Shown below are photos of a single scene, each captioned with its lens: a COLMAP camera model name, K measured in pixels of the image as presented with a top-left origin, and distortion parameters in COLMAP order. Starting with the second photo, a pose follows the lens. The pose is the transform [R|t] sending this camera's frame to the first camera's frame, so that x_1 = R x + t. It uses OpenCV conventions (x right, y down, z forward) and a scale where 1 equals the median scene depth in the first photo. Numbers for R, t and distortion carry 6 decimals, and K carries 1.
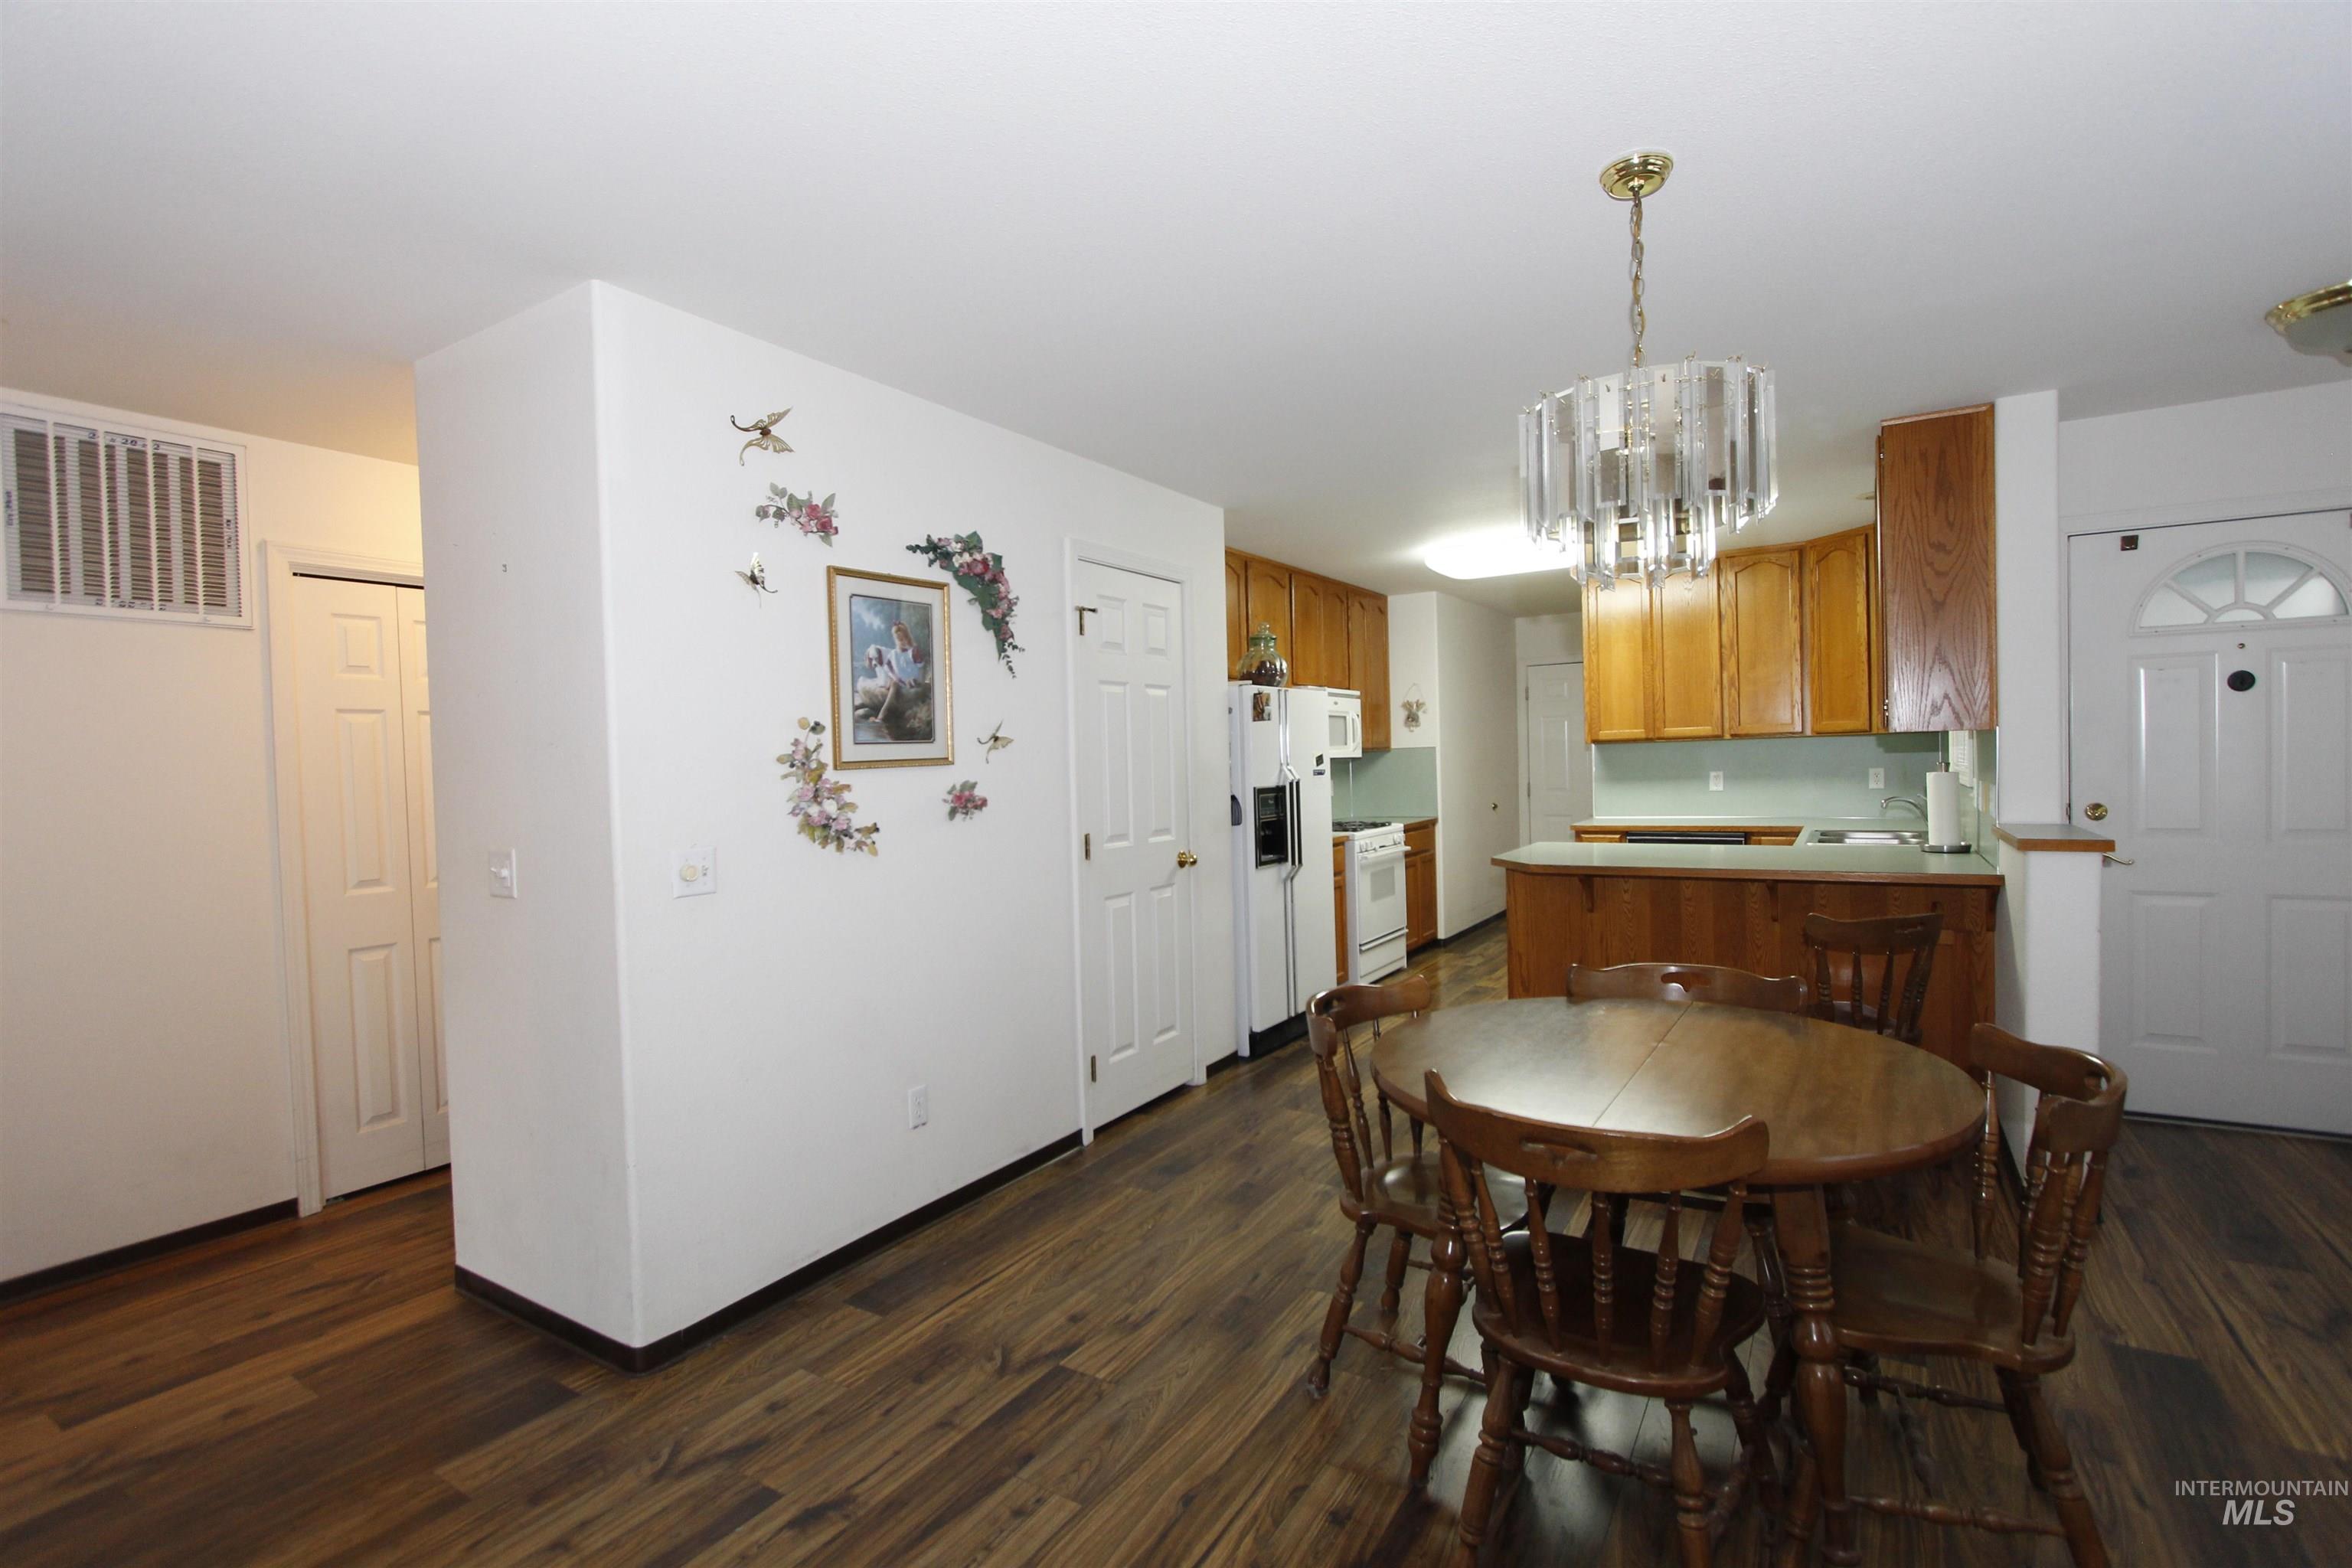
lens RADIAL K [[1081.3, 0, 1183.5], [0, 1081.3, 786.7], [0, 0, 1]] dist [-0.013364, 0.001184]
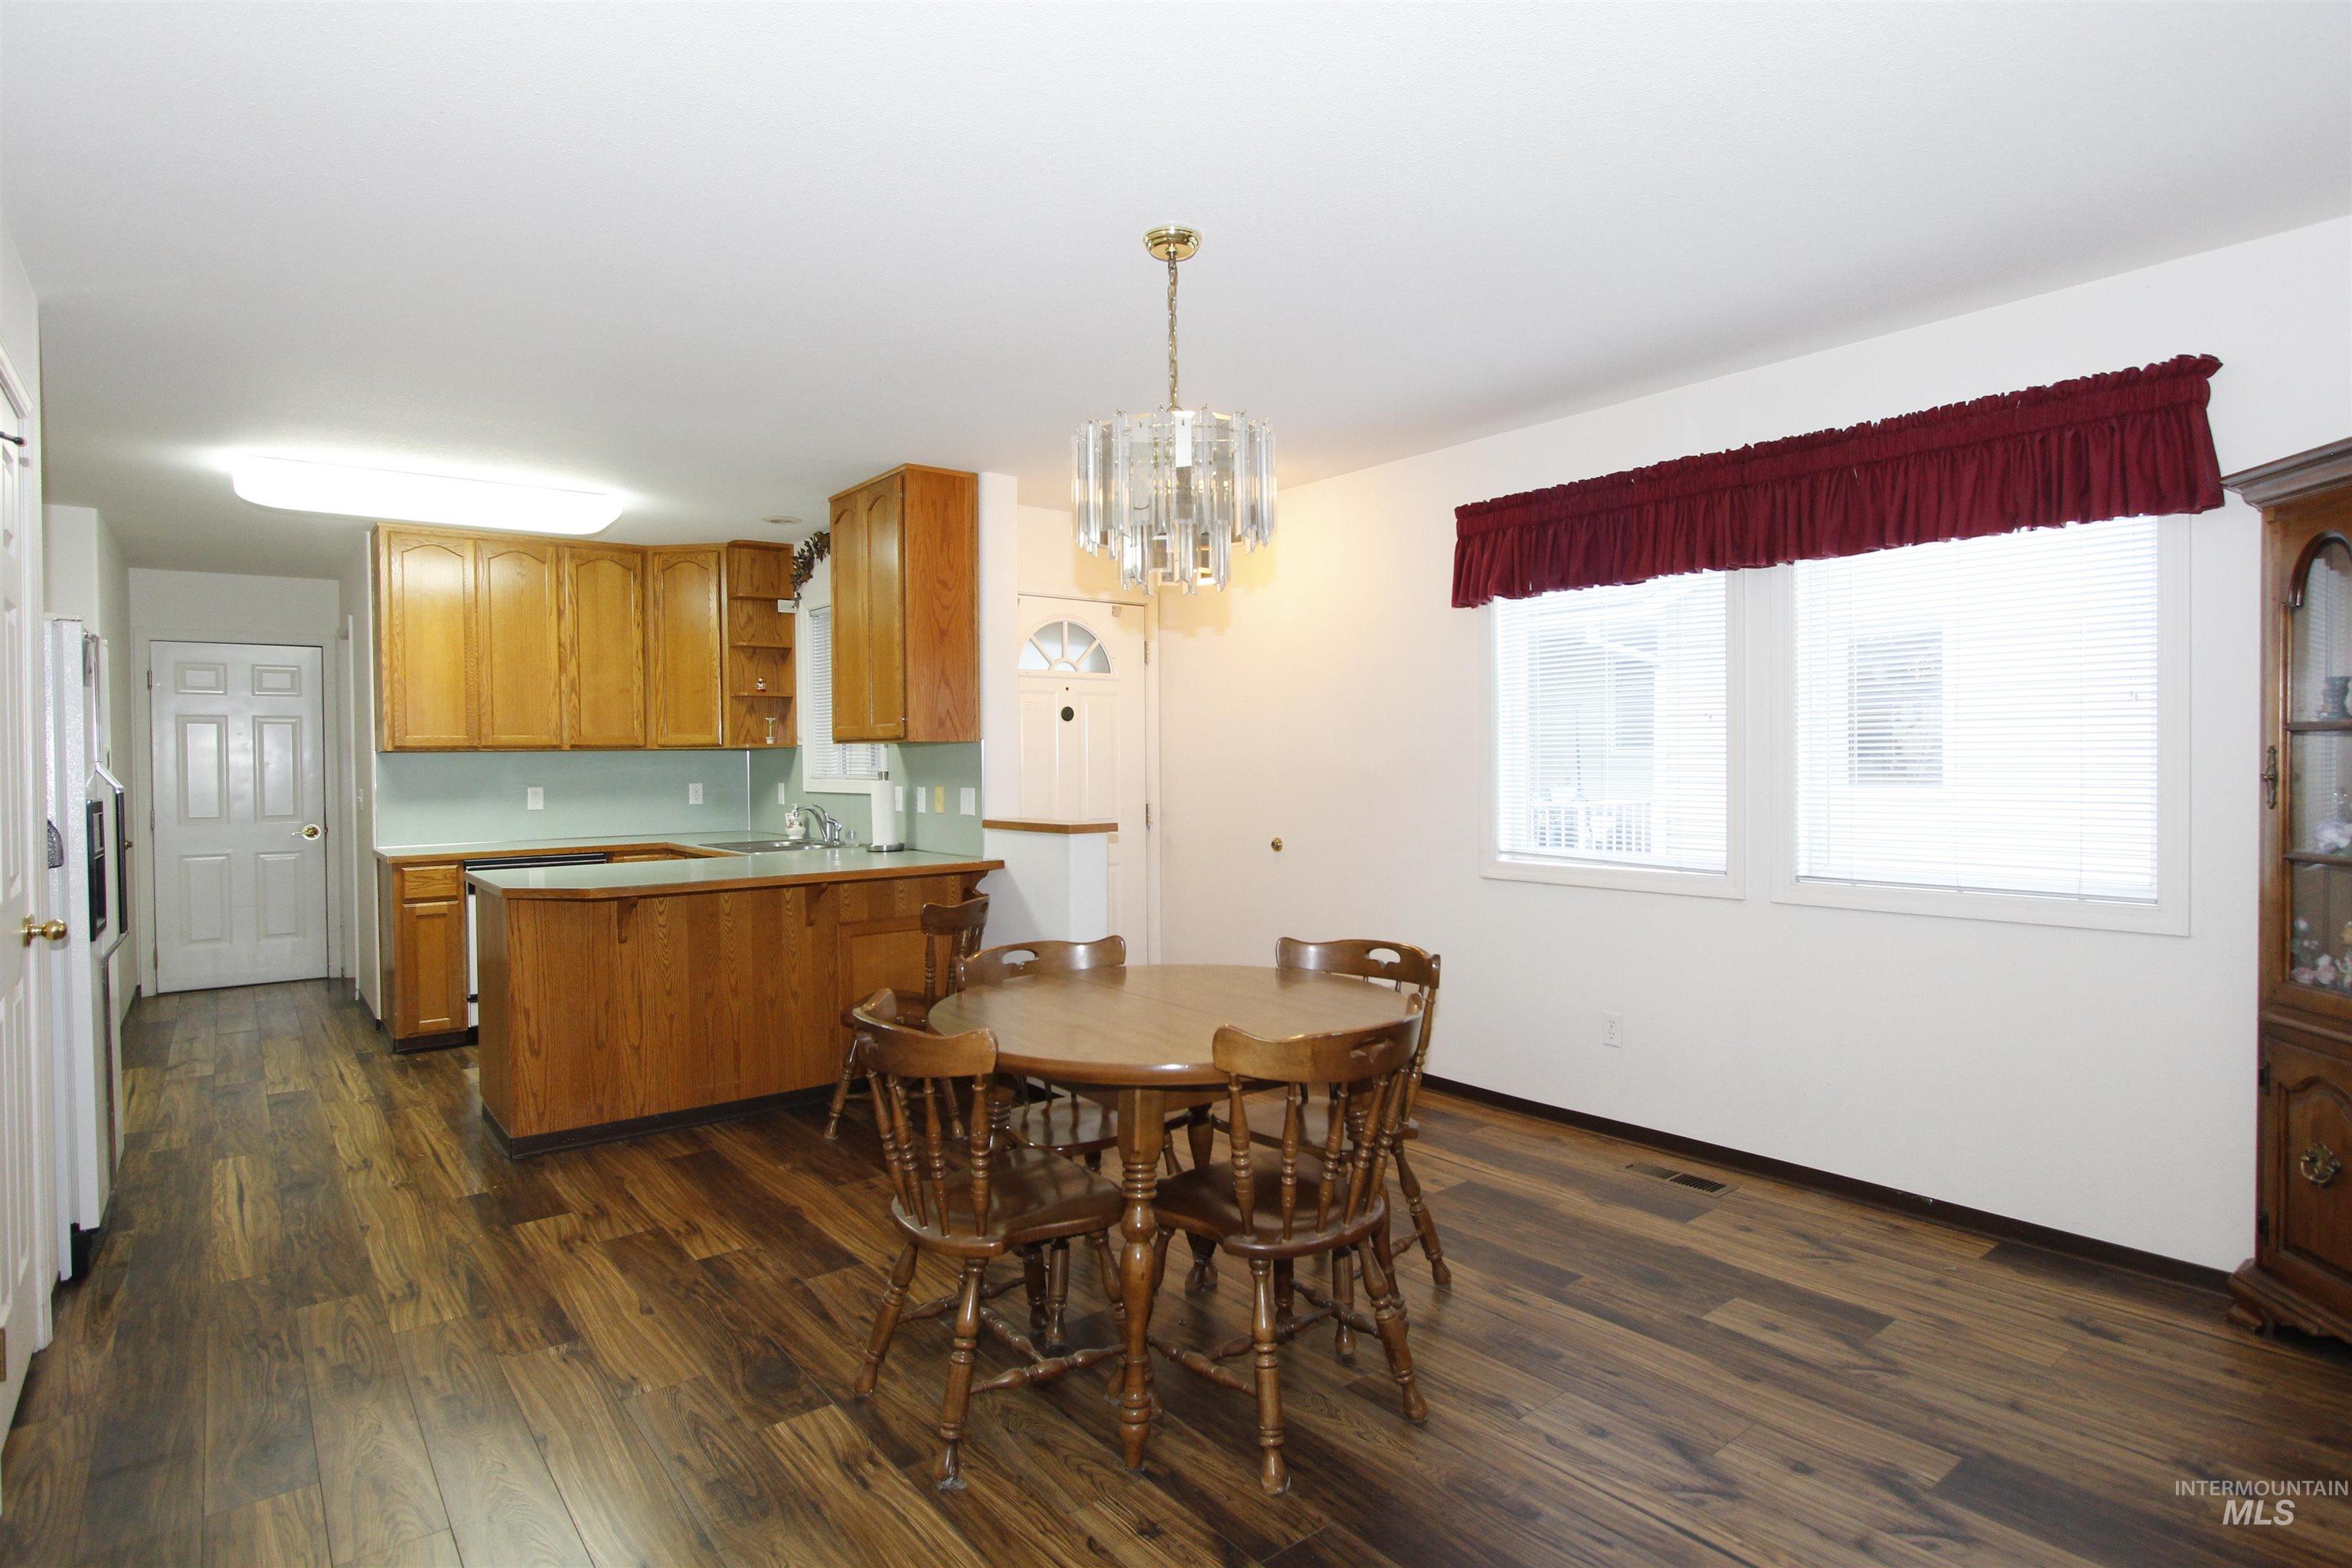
lens RADIAL K [[1209.3, 0, 1184.3], [0, 1209.3, 778.1], [0, 0, 1]] dist [-0.011410, 0.000743]
pose [[0.335505, 0.012206, 0.941959, -0.337146], [0.024637, 0.999460, -0.021726, 0.017060], [-0.941716, 0.030496, 0.335023, 0.238987]]
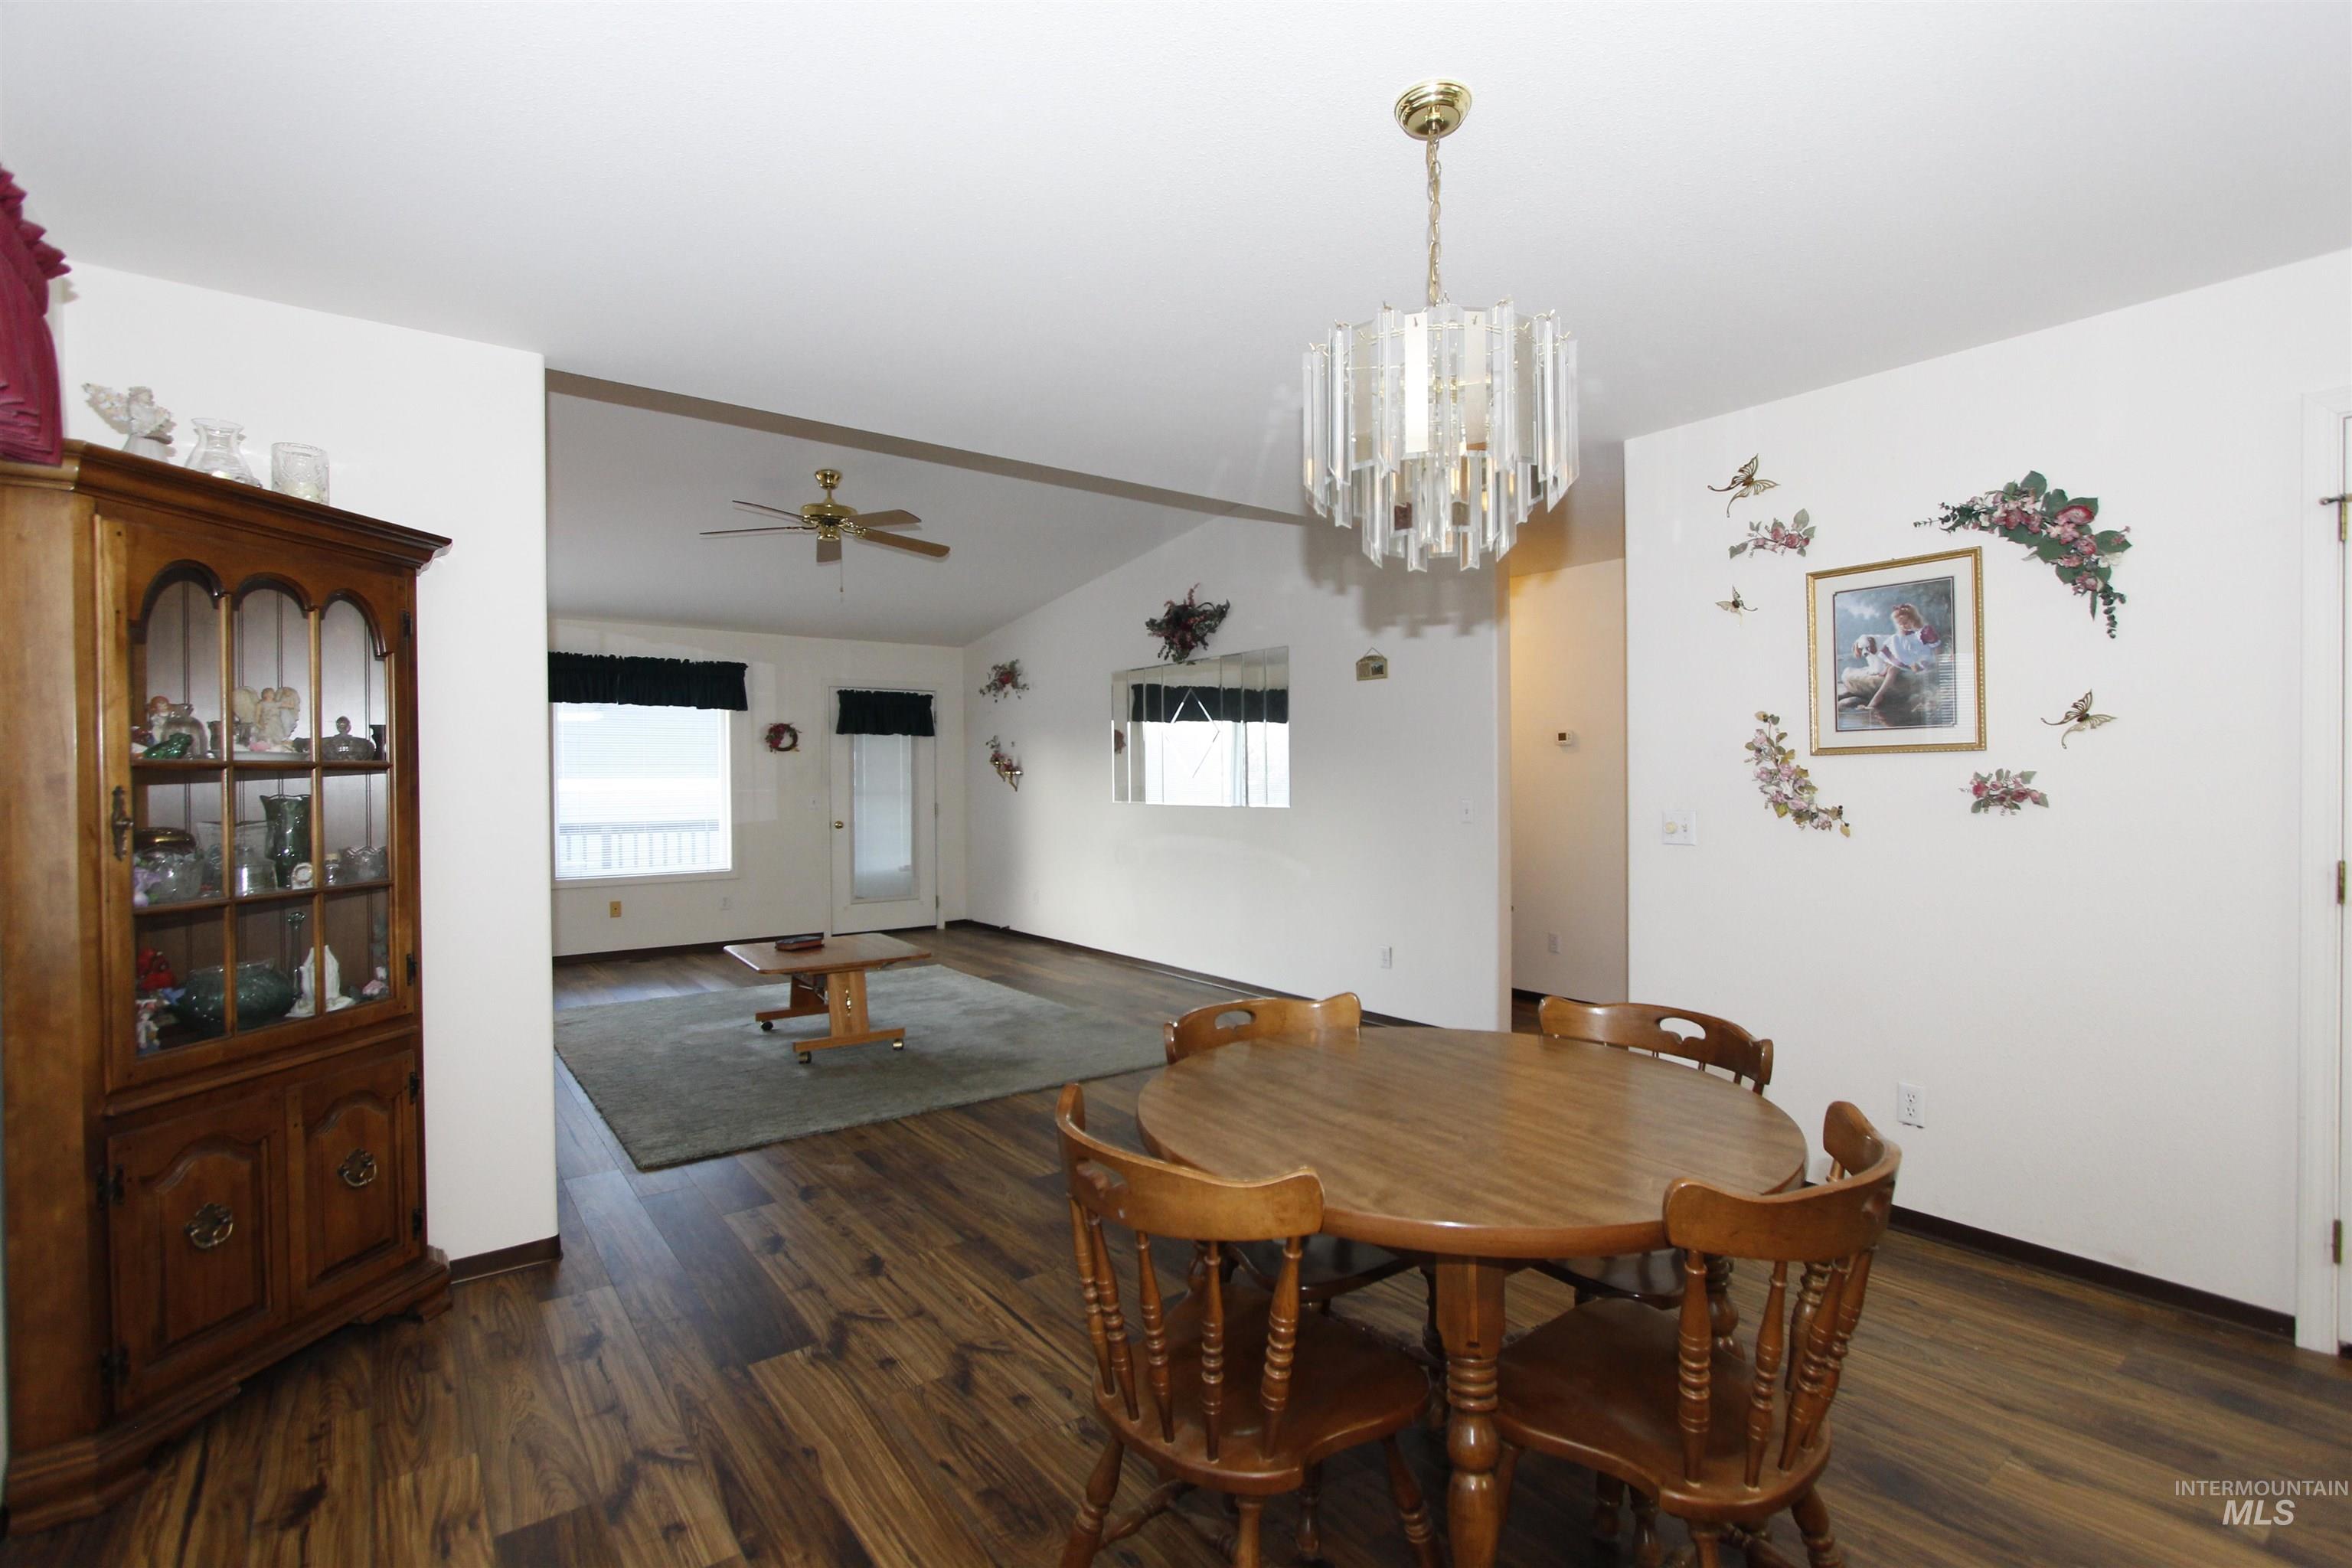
lens RADIAL K [[1081.3, 0, 1185.9], [0, 1081.3, 787.8], [0, 0, 1]] dist [-0.013364, 0.001184]
pose [[-0.359884, 0.041564, -0.932071, 0.573250], [-0.007898, 0.998836, 0.047590, -0.018141], [0.932964, 0.024488, -0.359137, 0.481213]]
